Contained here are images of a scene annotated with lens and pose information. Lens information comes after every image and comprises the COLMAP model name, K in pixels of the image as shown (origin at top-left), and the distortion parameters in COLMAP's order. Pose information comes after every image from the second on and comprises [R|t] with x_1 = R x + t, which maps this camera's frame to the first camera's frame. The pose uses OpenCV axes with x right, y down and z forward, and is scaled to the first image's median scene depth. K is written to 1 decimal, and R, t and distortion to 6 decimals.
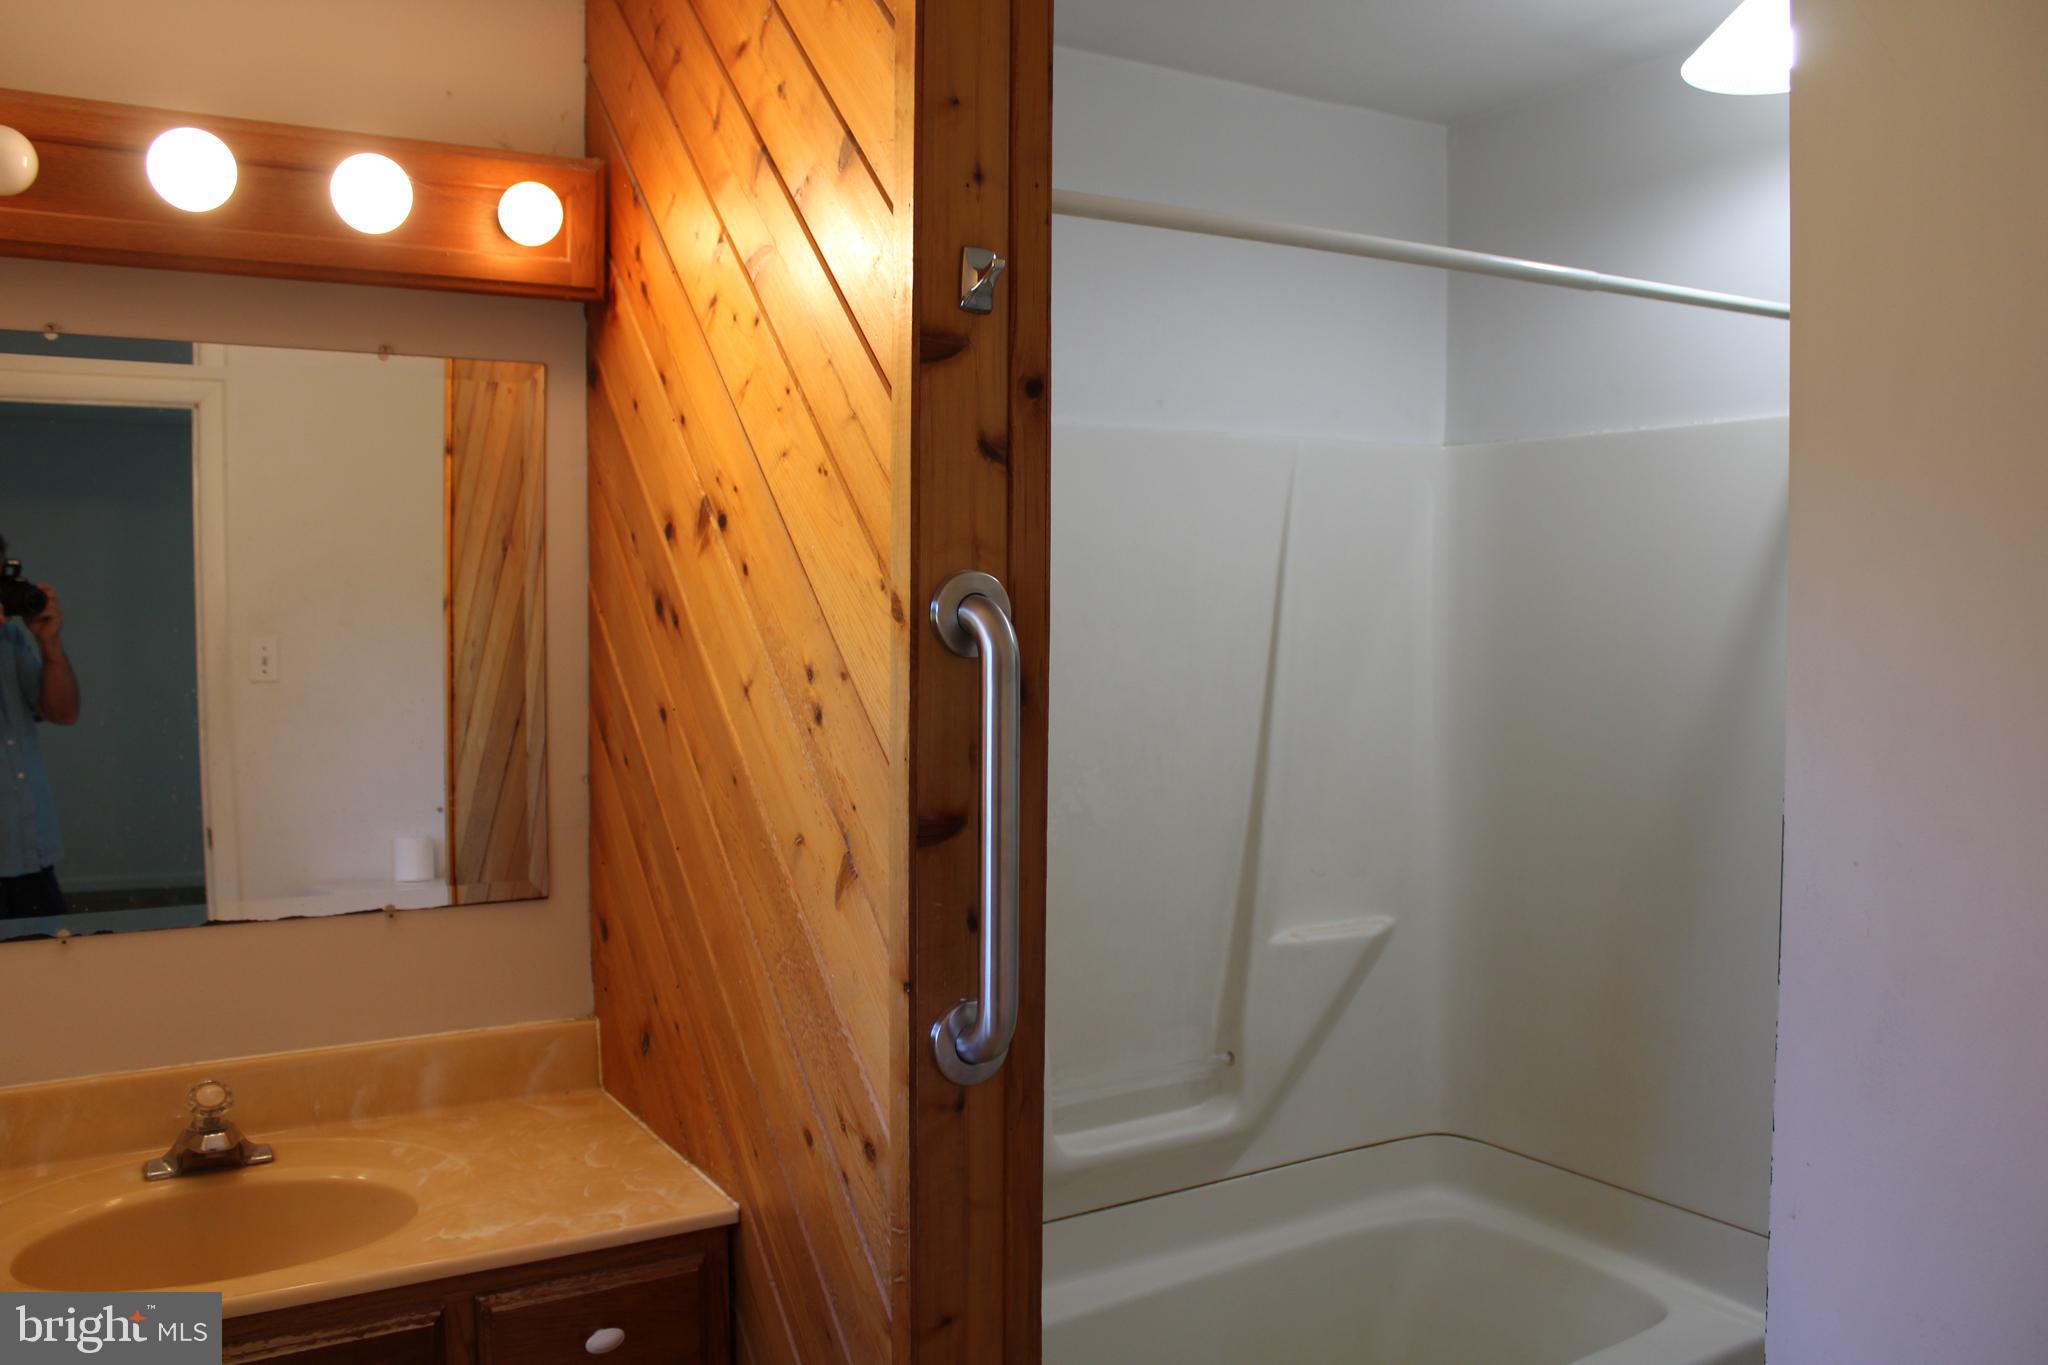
lens RADIAL K [[1698.9, 0, 1004.4], [0, 1698.9, 680.0], [0, 0, 1]] dist [-0.163395, 0.142396]
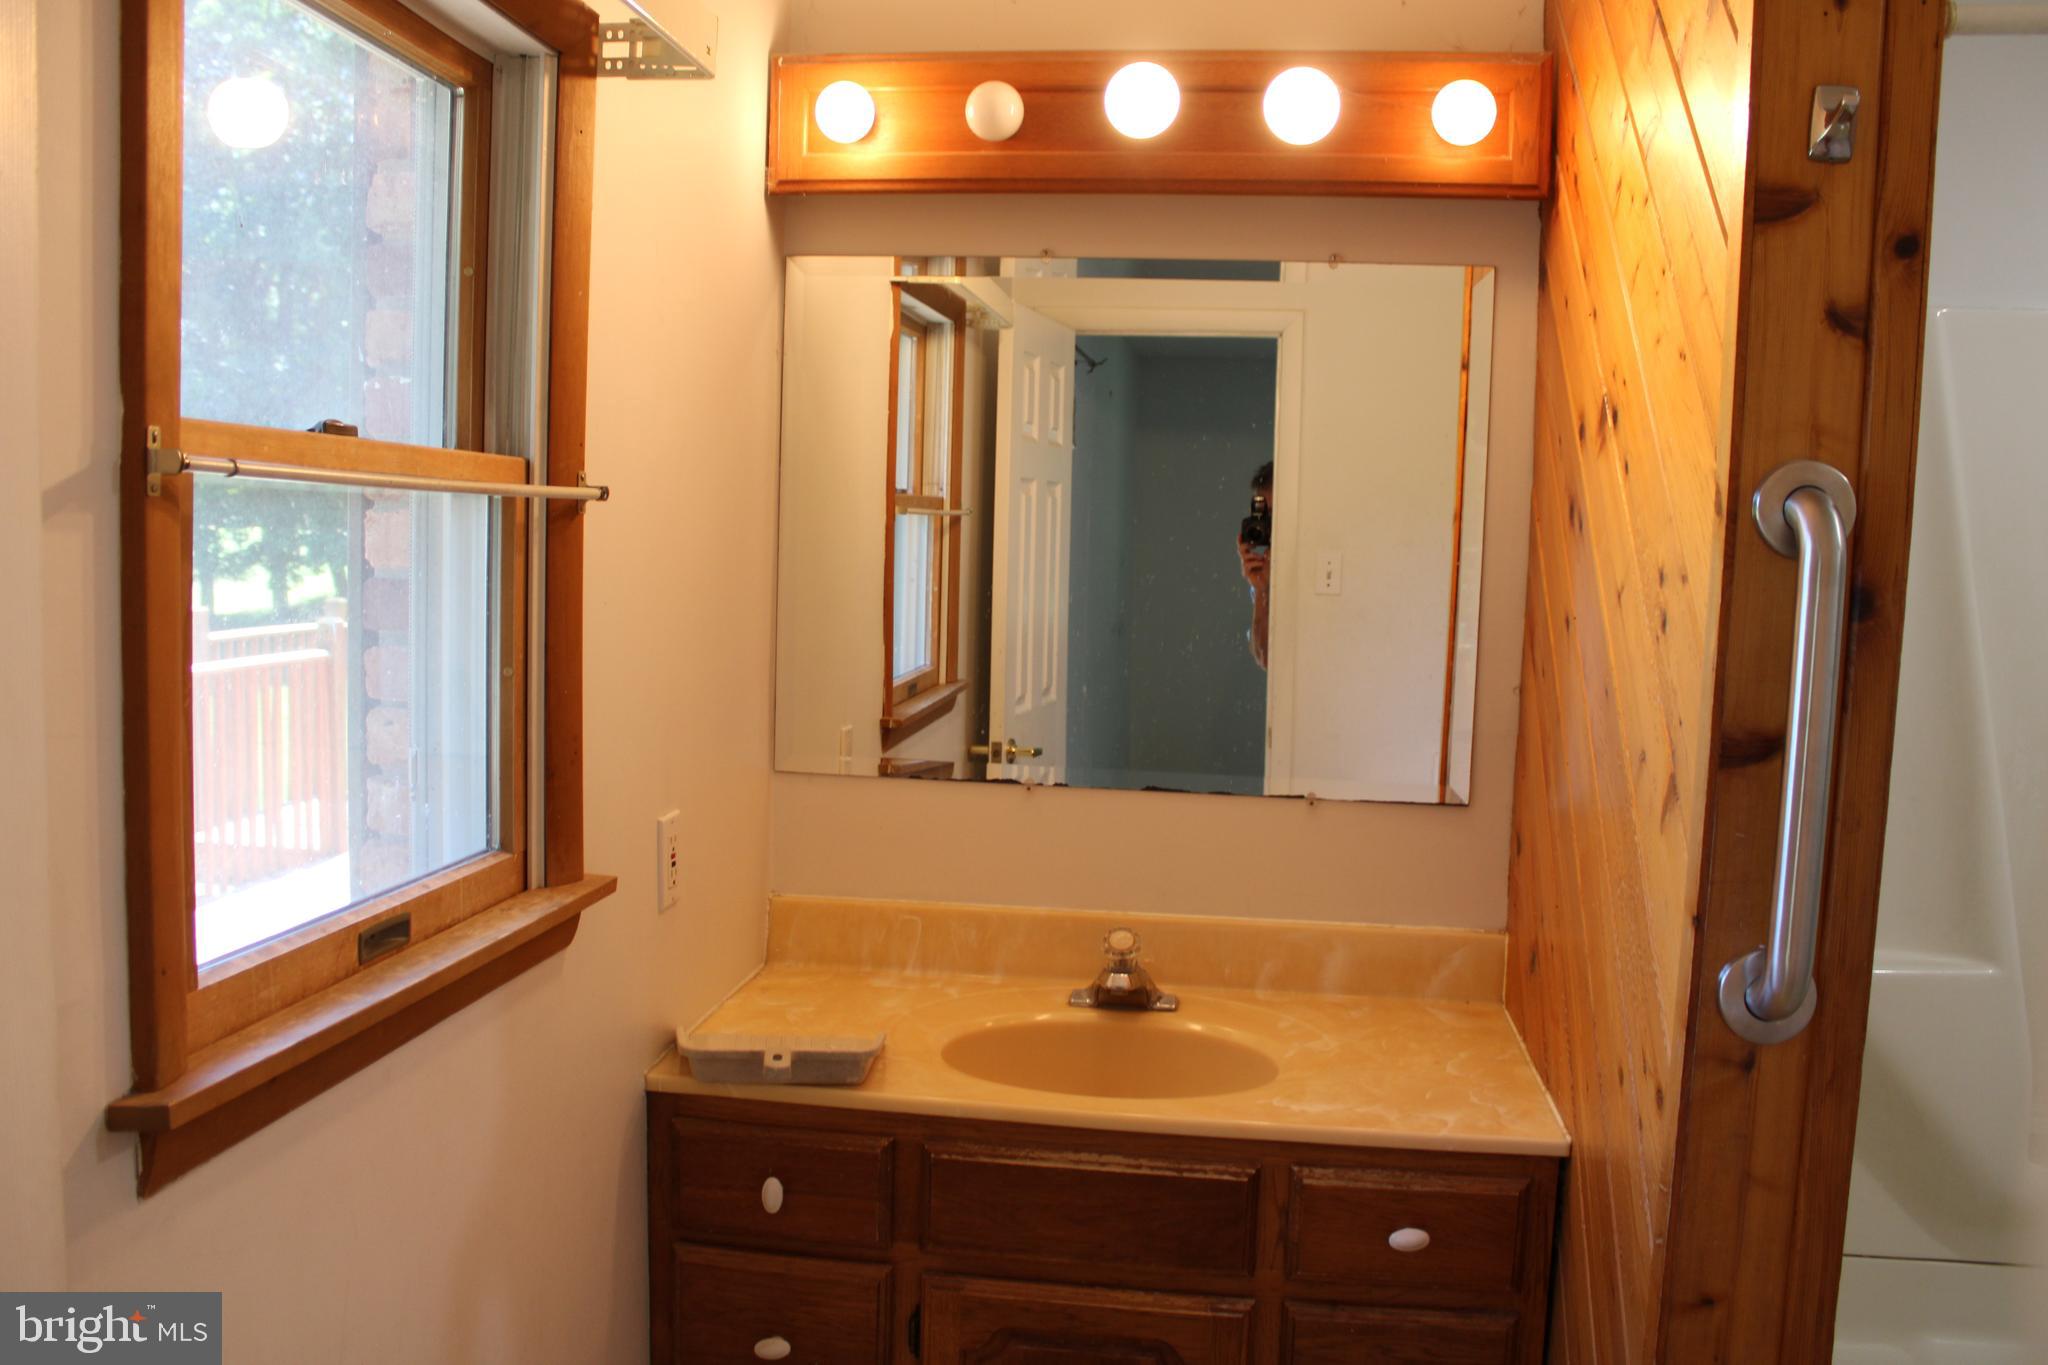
lens RADIAL K [[1698.9, 0, 1016.9], [0, 1698.9, 676.7], [0, 0, 1]] dist [-0.163395, 0.142396]
pose [[0.773220, 0.077661, -0.629365, 0.178282], [-0.059292, 0.996979, 0.050177, 0.024501], [0.631360, -0.001482, 0.775488, 0.072281]]
